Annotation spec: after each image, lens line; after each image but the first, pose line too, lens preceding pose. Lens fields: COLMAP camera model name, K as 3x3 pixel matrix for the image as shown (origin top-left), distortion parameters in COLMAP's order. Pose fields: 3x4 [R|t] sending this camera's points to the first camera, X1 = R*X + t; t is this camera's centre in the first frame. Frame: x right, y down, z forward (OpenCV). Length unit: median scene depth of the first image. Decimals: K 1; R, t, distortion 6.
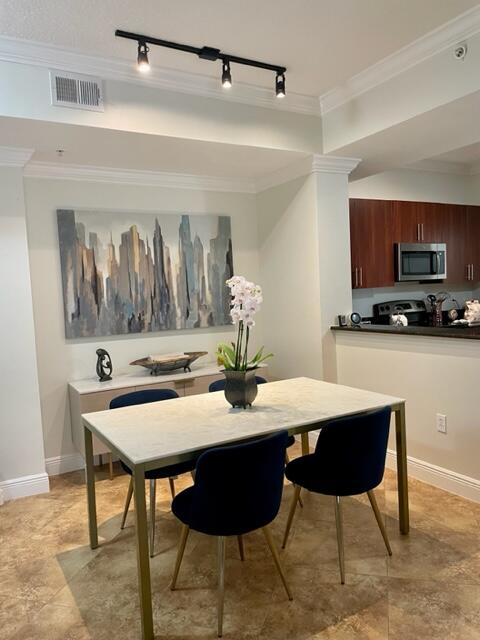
lens RADIAL K [[484.1, 0, 238.0], [0, 484.1, 317.4], [0, 0, 1]] dist [0.042316, -0.055028]
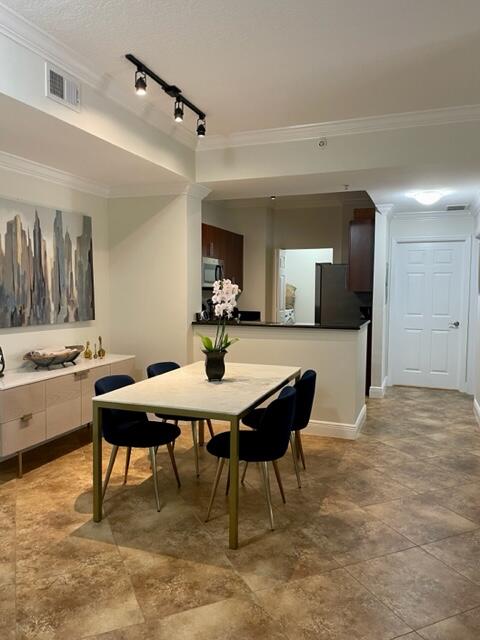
lens RADIAL K [[484.1, 0, 240.7], [0, 484.1, 323.0], [0, 0, 1]] dist [0.042316, -0.055028]
pose [[0.766405, 0.006403, 0.642326, -0.484766], [-0.012398, 0.999911, 0.004826, 0.013819], [-0.642238, -0.011663, 0.766416, -0.020826]]
